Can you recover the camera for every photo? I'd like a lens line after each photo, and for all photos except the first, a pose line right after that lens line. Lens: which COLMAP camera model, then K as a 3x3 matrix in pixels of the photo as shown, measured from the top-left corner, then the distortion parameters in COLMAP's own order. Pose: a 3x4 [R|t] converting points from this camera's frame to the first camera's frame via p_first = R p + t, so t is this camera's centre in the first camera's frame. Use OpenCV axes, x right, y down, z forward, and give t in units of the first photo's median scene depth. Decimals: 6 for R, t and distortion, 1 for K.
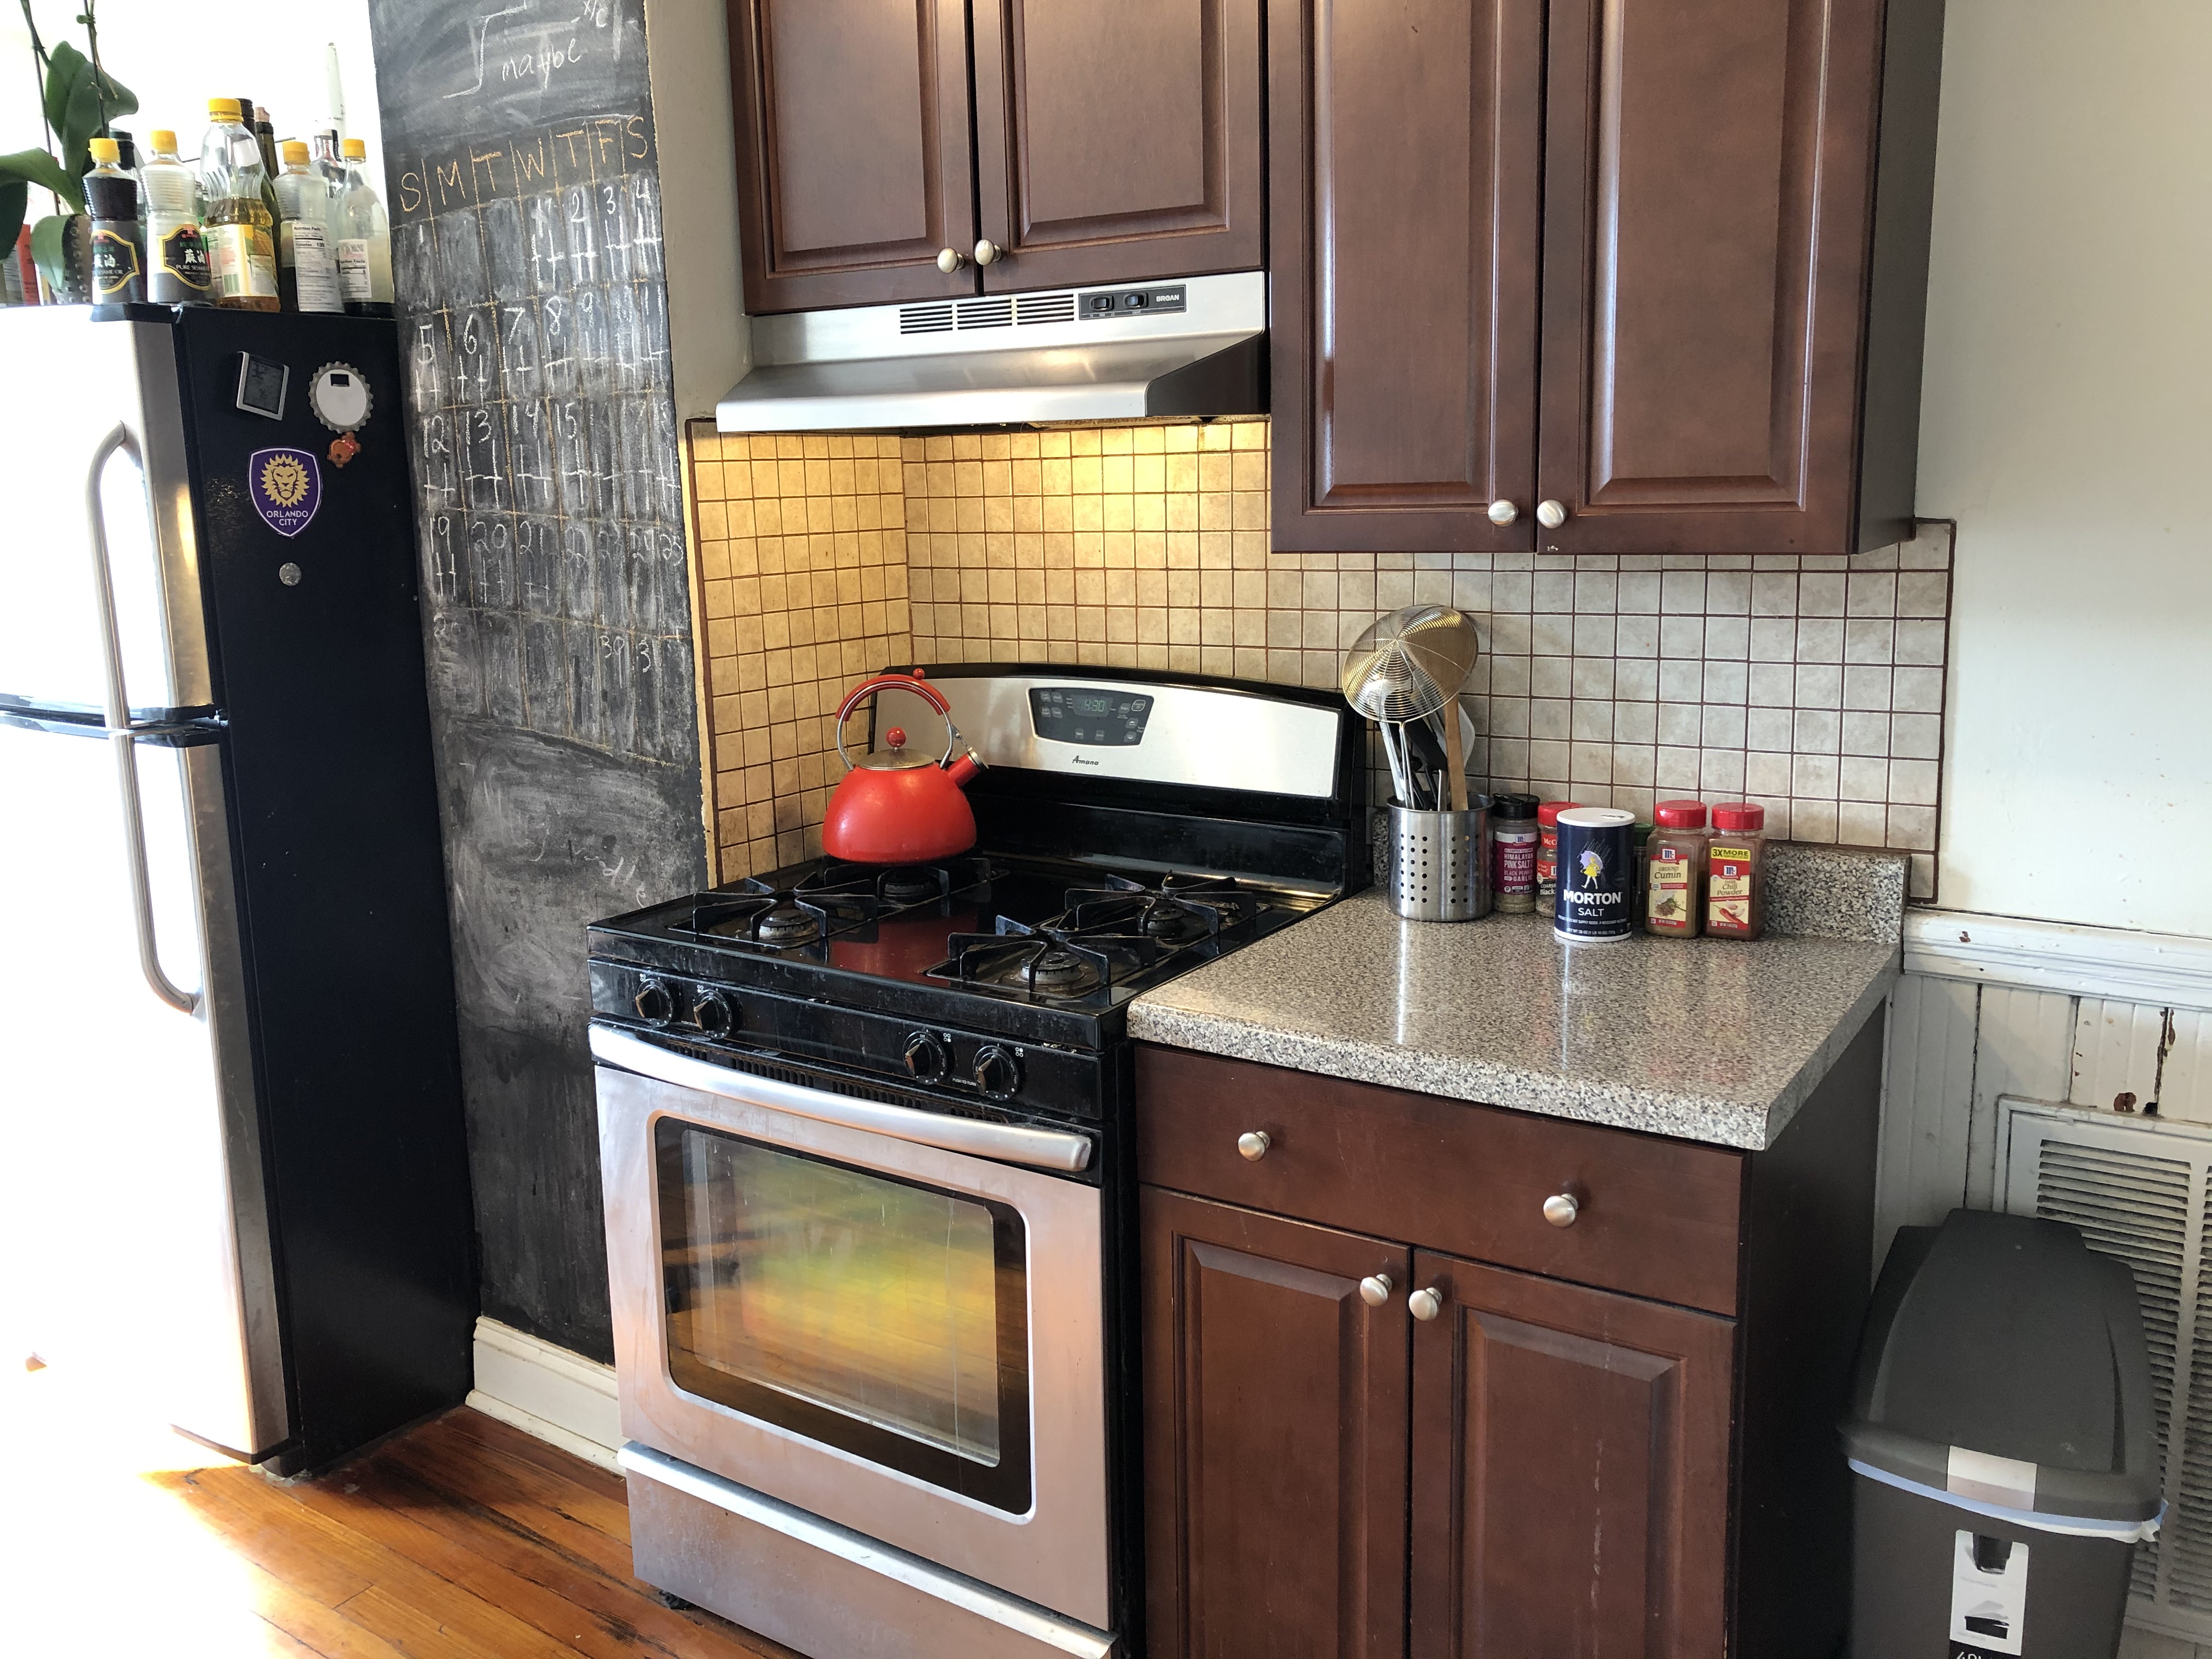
lens RADIAL K [[1827.1, 0, 1106.0], [0, 1827.1, 829.5], [0, 0, 1]] dist [0.002186, -0.004121]
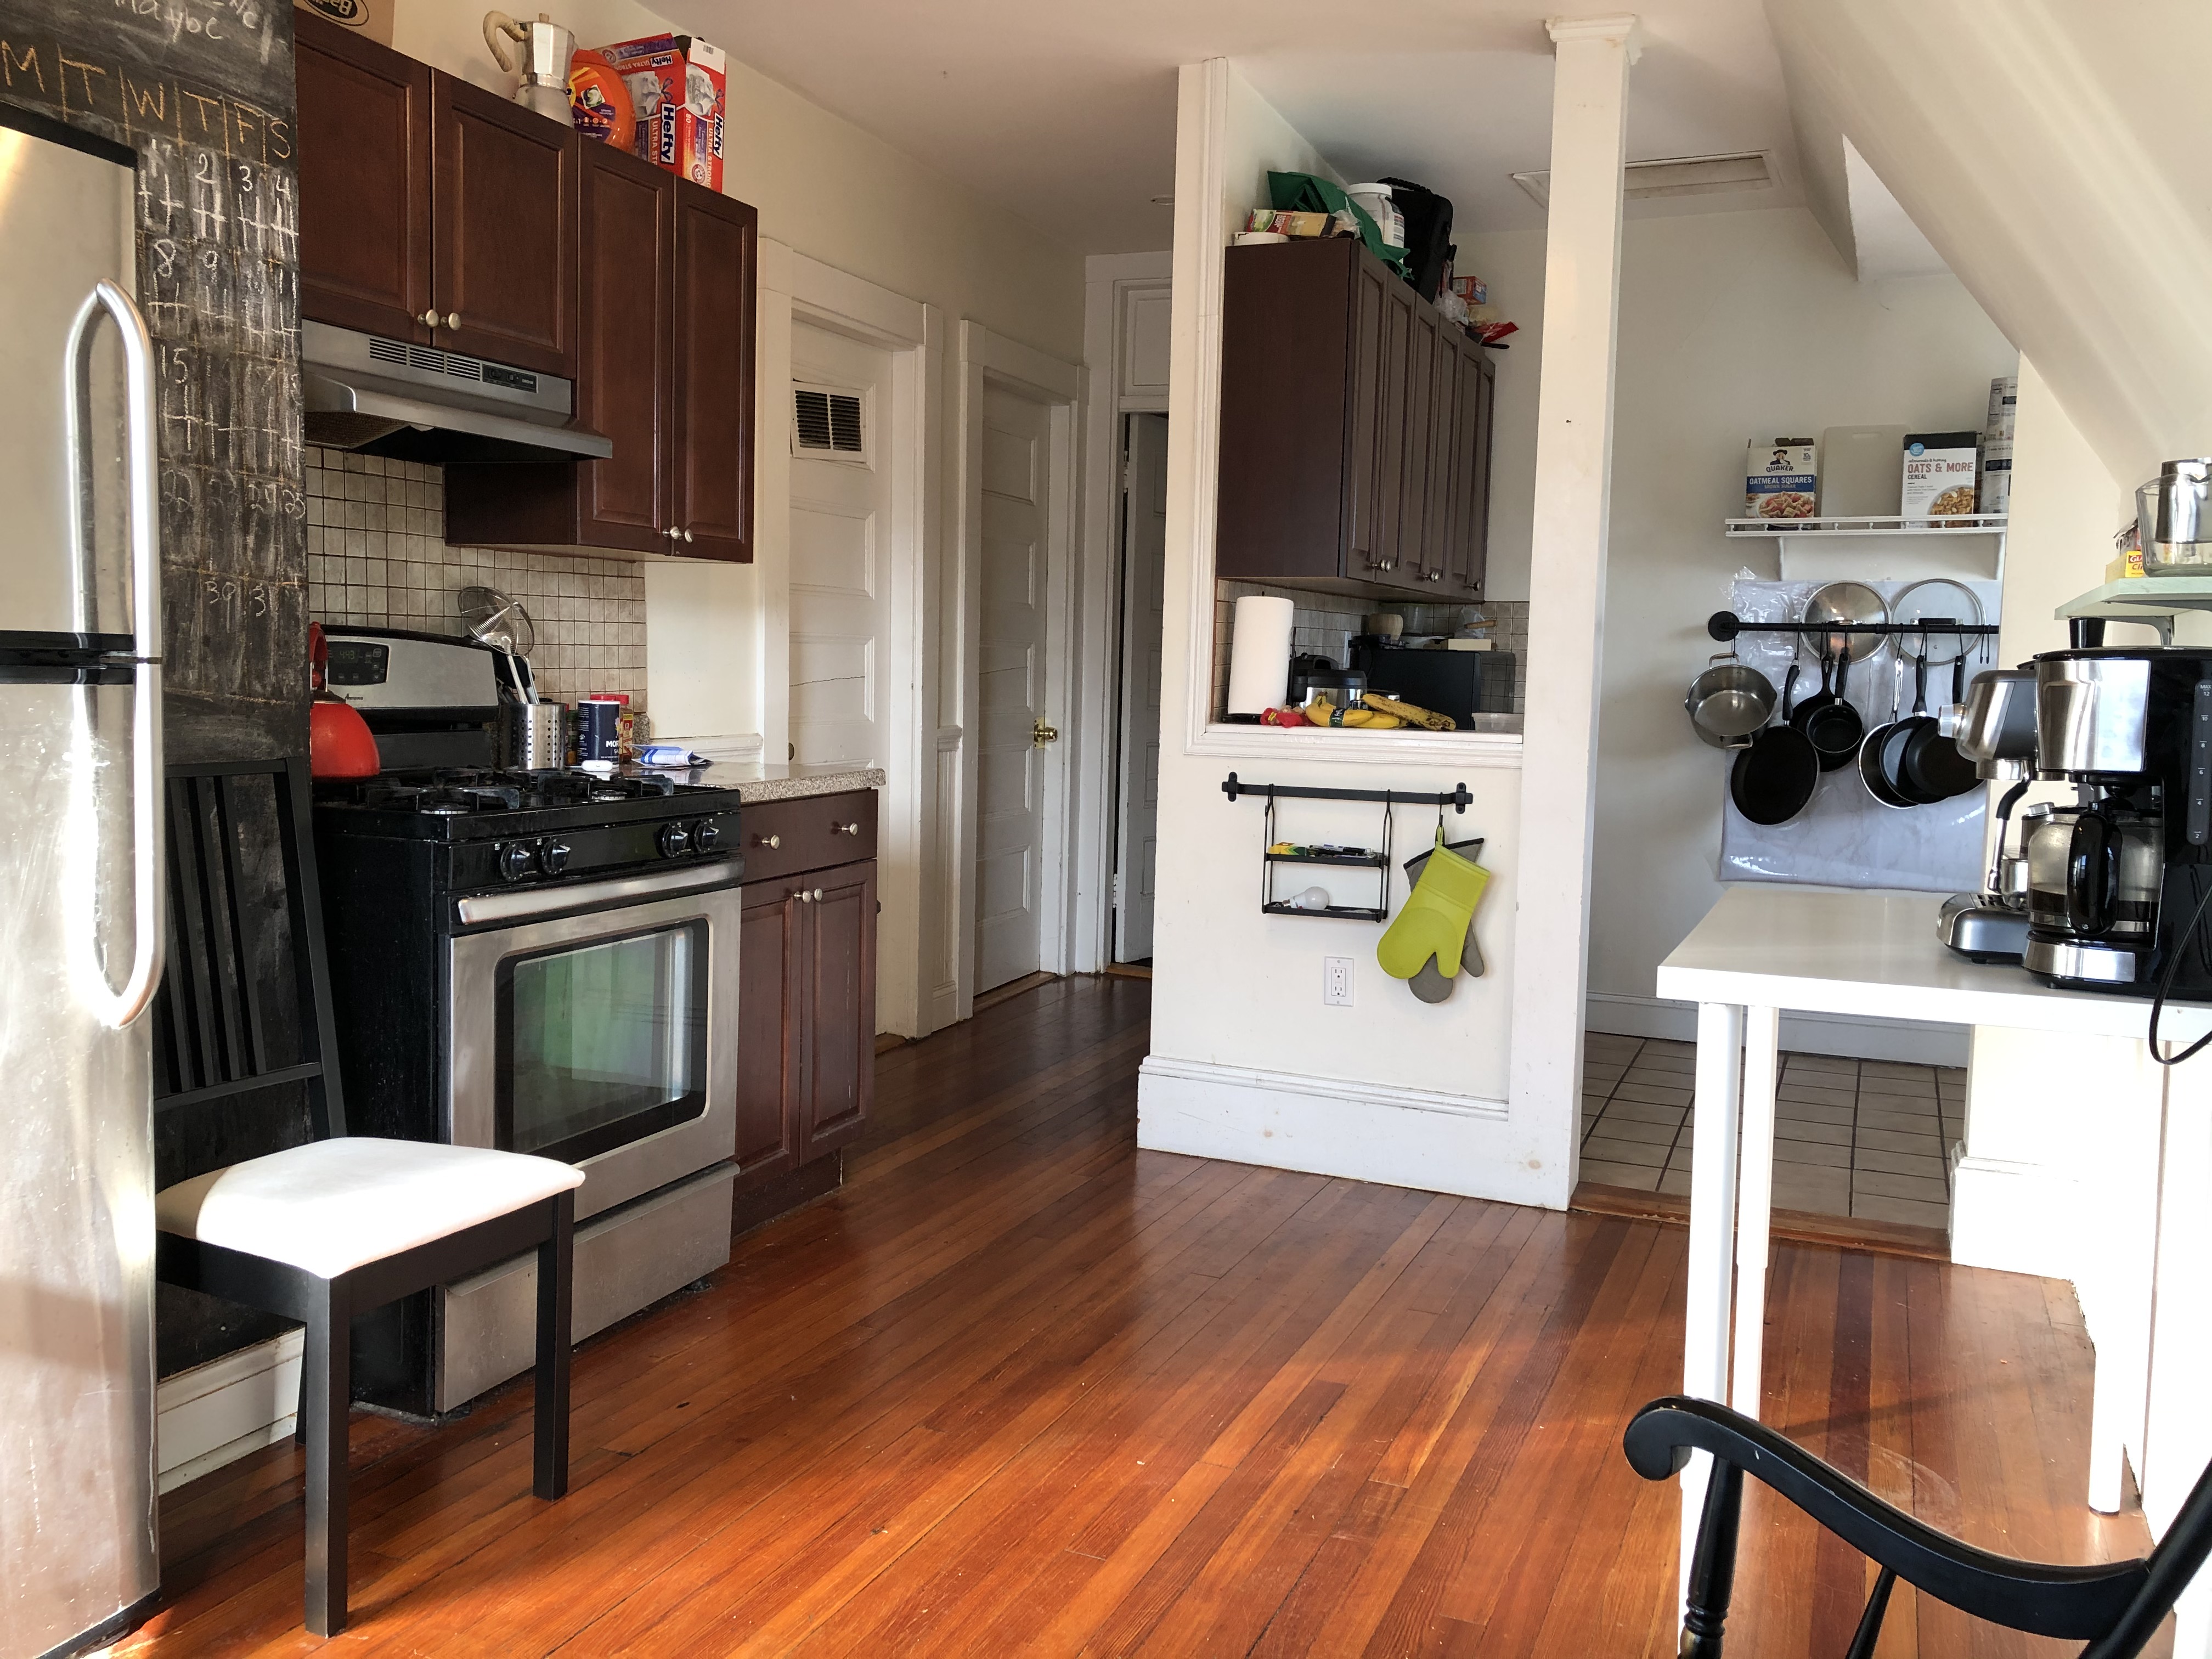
lens RADIAL K [[1814.1, 0, 1096.5], [0, 1814.1, 814.7], [0, 0, 1]] dist [0.020259, 0.002521]
pose [[-0.196672, -0.070041, 0.977964, -1.391726], [0.167908, 0.980304, 0.103976, -0.001406], [-0.965985, 0.184657, -0.181037, 0.741220]]
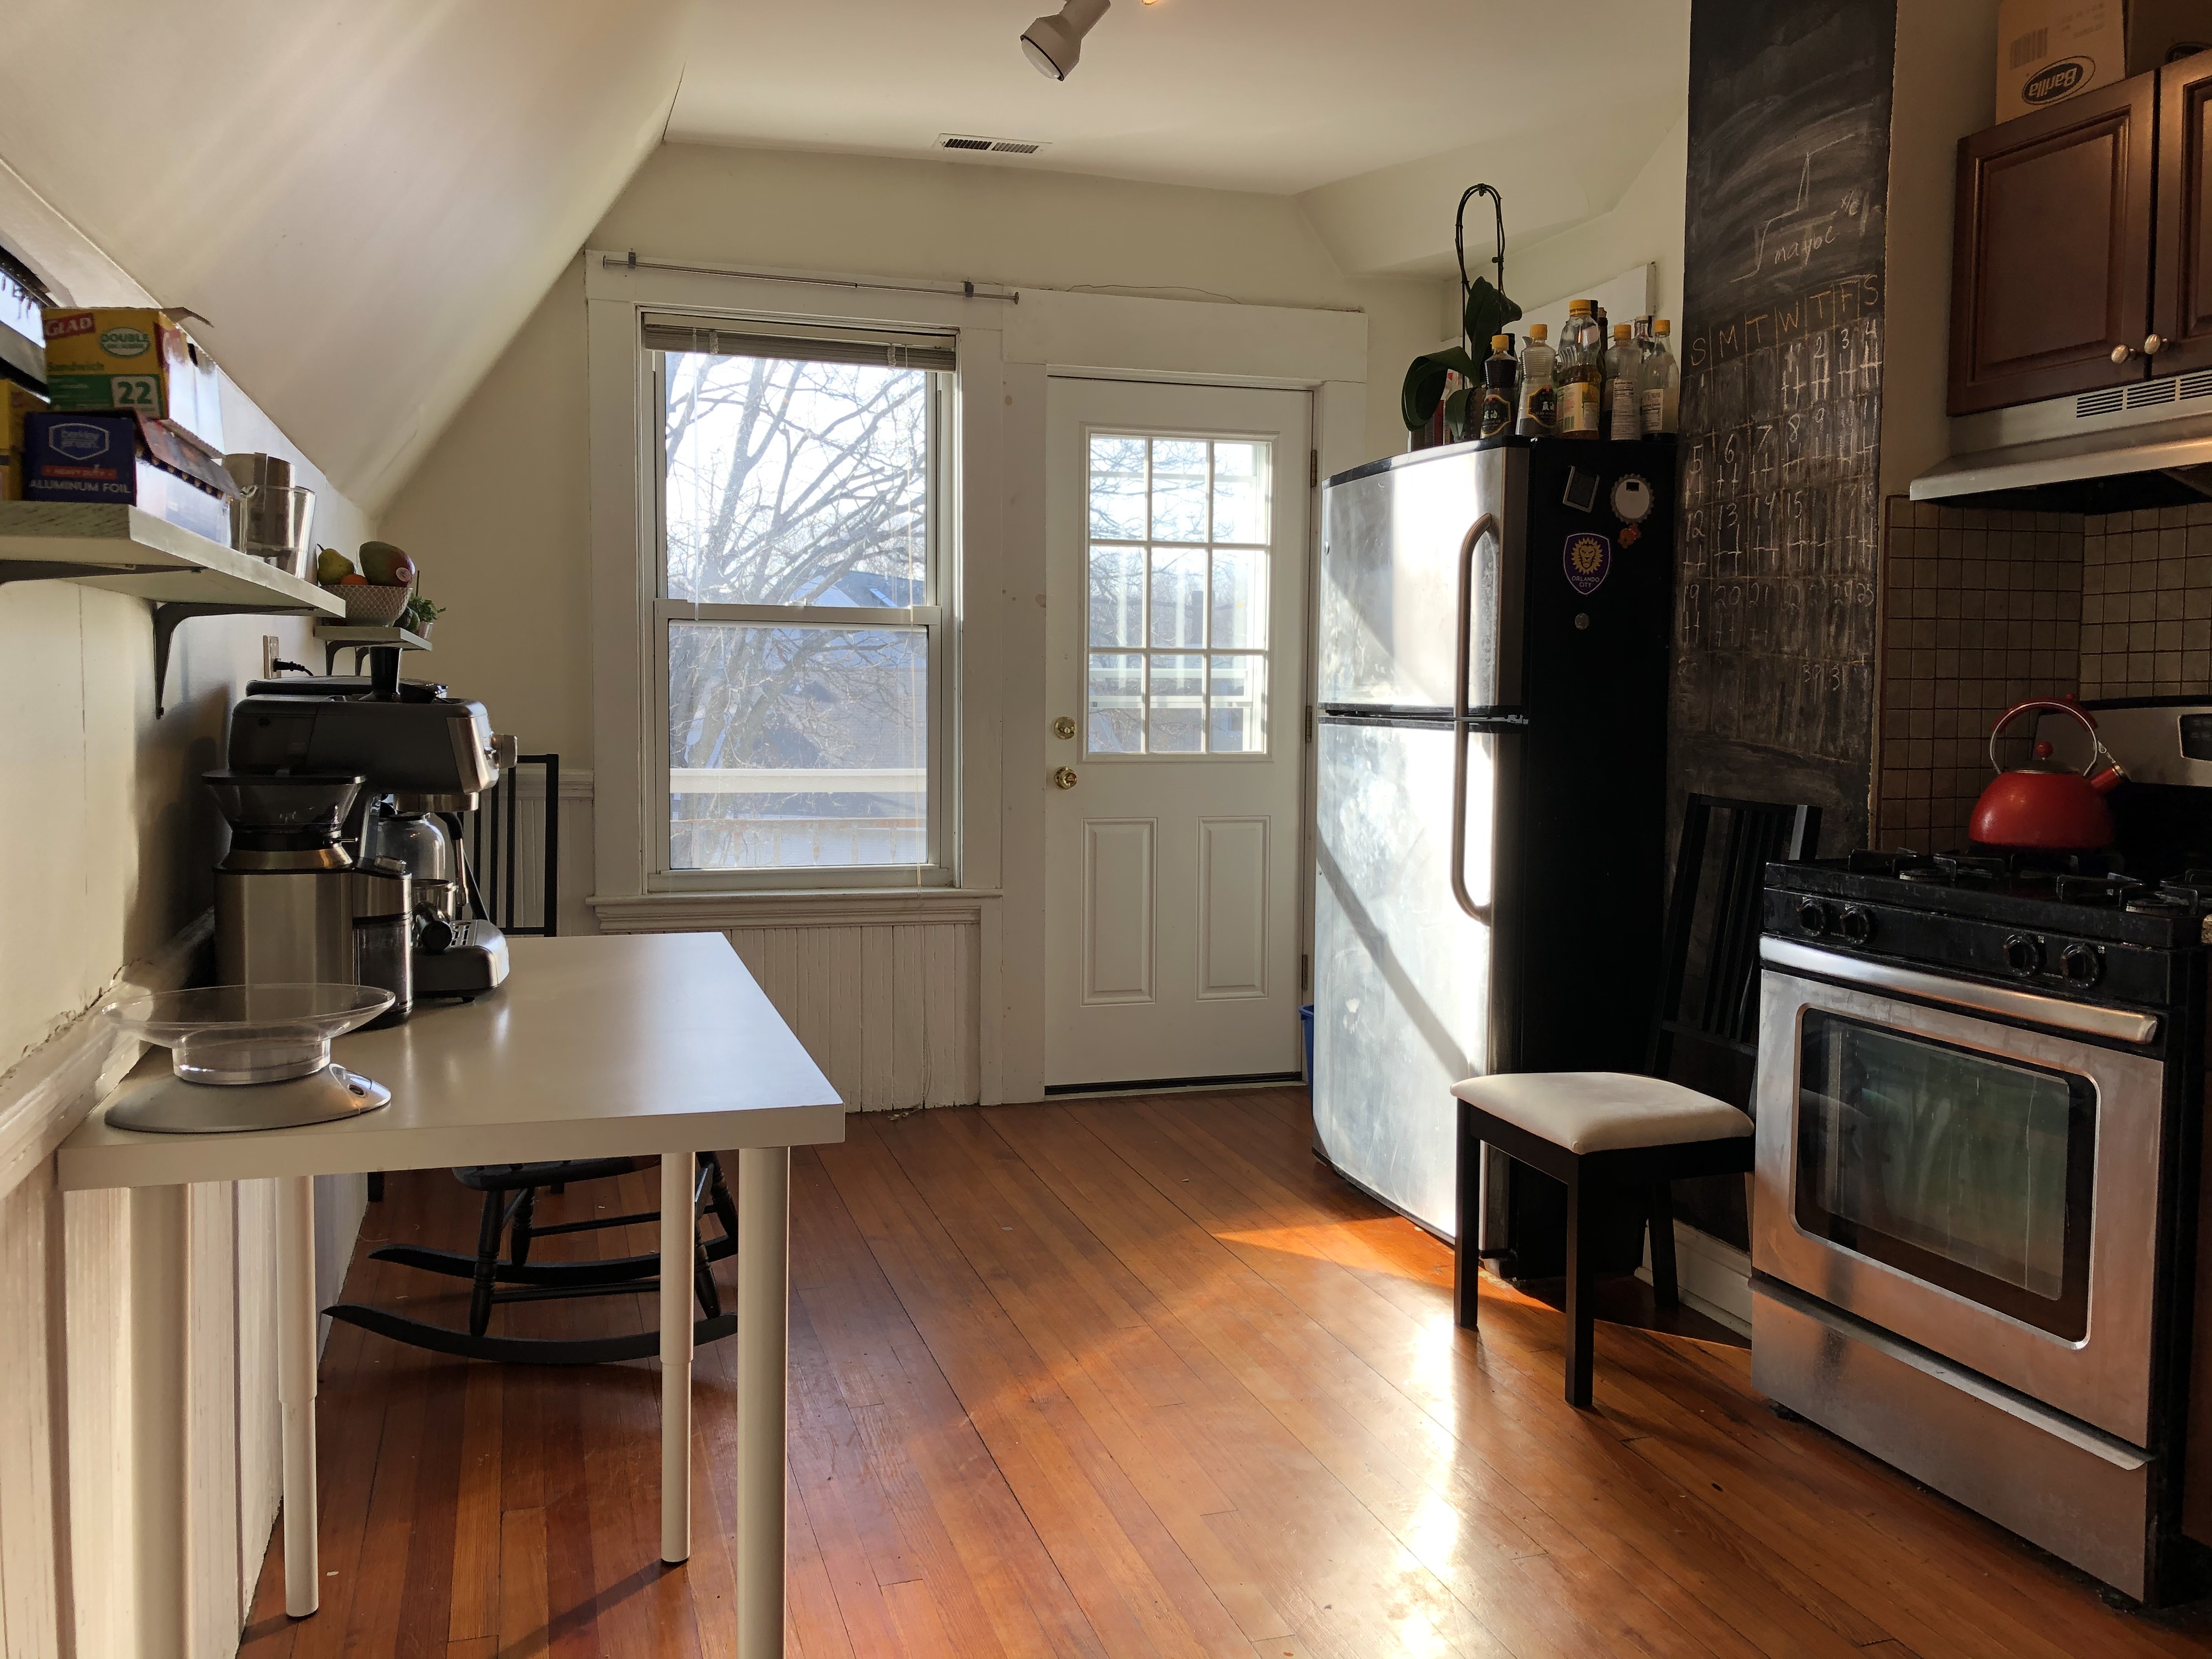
lens RADIAL K [[1814.1, 0, 1096.5], [0, 1814.1, 814.7], [0, 0, 1]] dist [0.020259, 0.002521]
pose [[0.788191, 0.064757, -0.612015, 0.132238], [-0.137811, 0.987767, -0.072966, 0.167944], [0.599803, 0.141853, 0.787473, -0.323095]]
